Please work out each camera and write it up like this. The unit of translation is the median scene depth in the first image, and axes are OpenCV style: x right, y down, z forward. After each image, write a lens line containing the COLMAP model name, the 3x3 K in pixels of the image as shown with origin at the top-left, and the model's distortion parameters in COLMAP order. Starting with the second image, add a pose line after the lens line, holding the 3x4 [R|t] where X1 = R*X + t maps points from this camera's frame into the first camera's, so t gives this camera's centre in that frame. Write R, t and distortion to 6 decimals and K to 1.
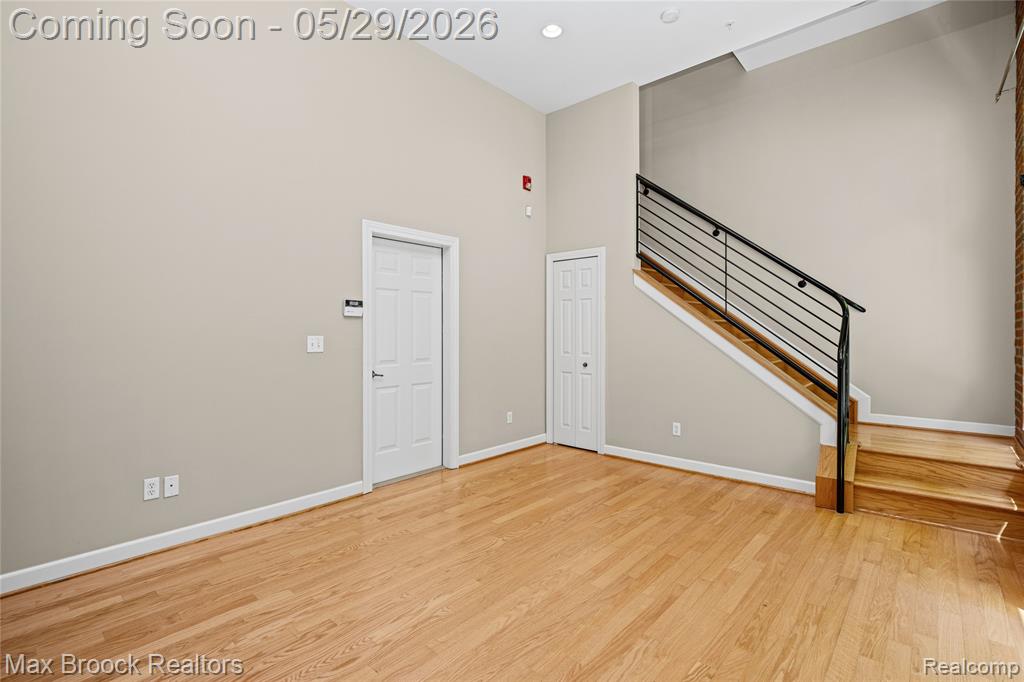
lens RADIAL K [[470.6, 0, 513.9], [0, 470.6, 336.0], [0, 0, 1]] dist [0.000537, -0.001223]
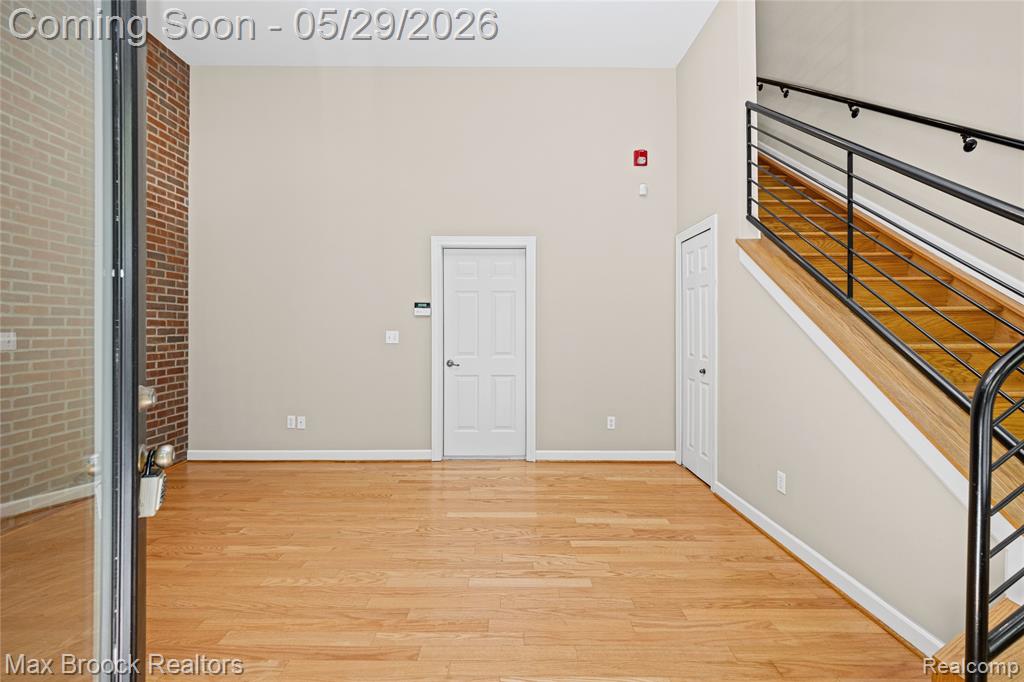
lens RADIAL K [[424.7, 0, 513.4], [0, 424.7, 332.1], [0, 0, 1]] dist [-0.003091, -0.001827]
pose [[0.672064, 0.009260, -0.740435, 0.634365], [-0.008414, 0.999953, 0.004868, -0.005841], [0.740445, 0.002958, 0.672111, 0.417399]]
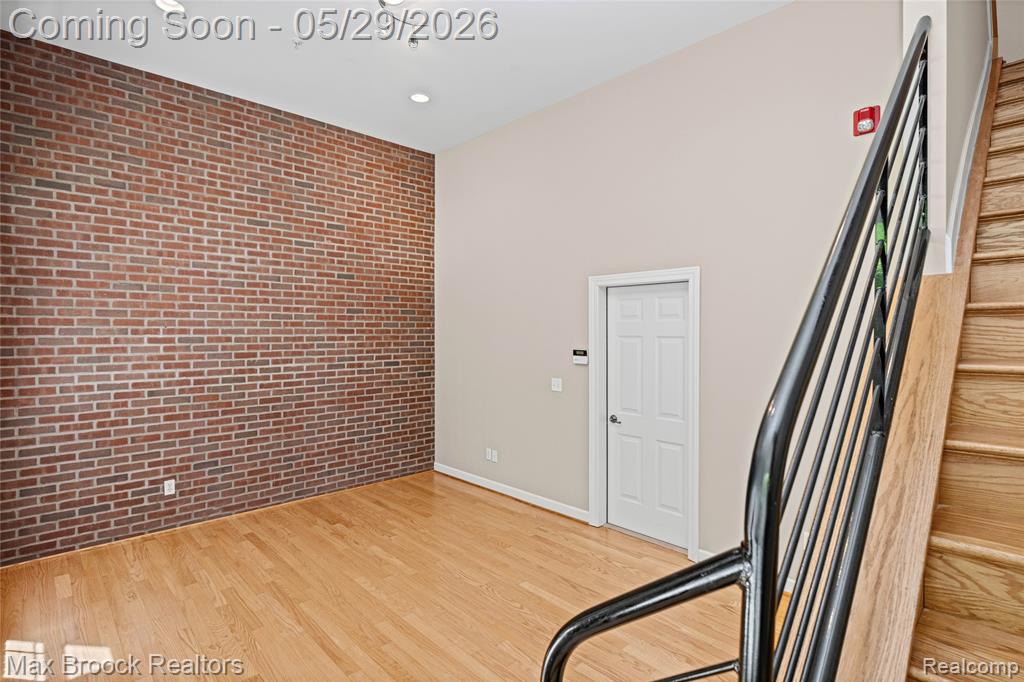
lens RADIAL K [[516.3, 0, 507.8], [0, 516.3, 338.8], [0, 0, 1]] dist [0.004113, -0.001886]
pose [[-0.091197, 0.020502, -0.995622, 0.901034], [-0.006649, 0.999753, 0.021196, -0.125703], [0.995811, 0.008553, -0.091038, 0.917883]]
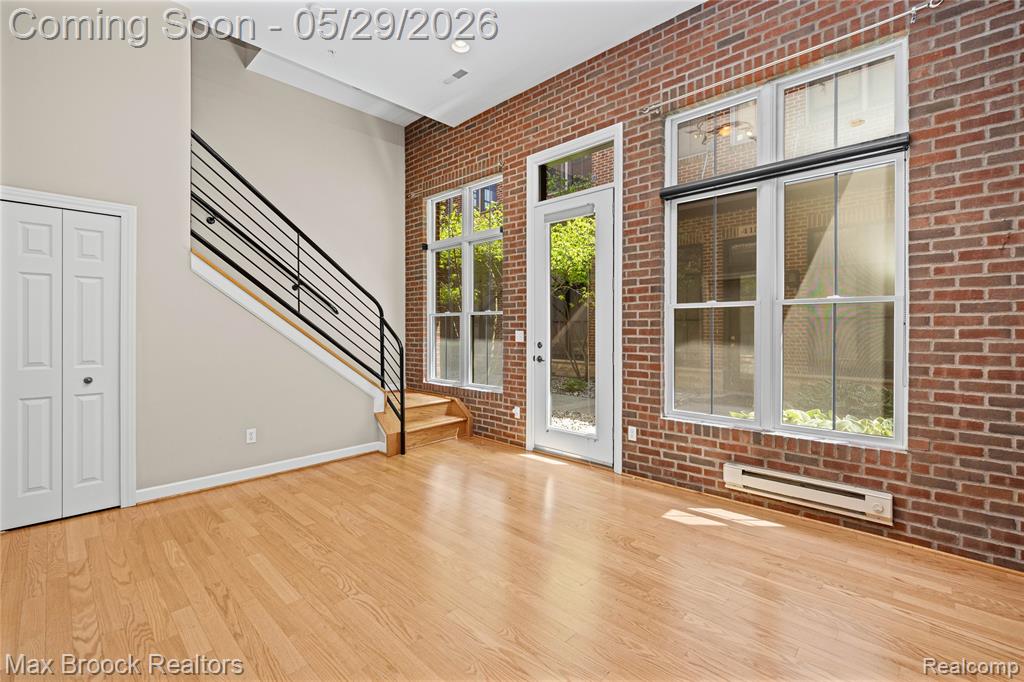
lens RADIAL K [[441.4, 0, 514.2], [0, 441.4, 331.5], [0, 0, 1]] dist [-0.003839, 0.000144]
pose [[0.034665, -0.007113, 0.999374, -0.589216], [0.006162, 0.999957, 0.006904, -0.008155], [-0.999380, 0.005919, 0.034707, 0.556773]]
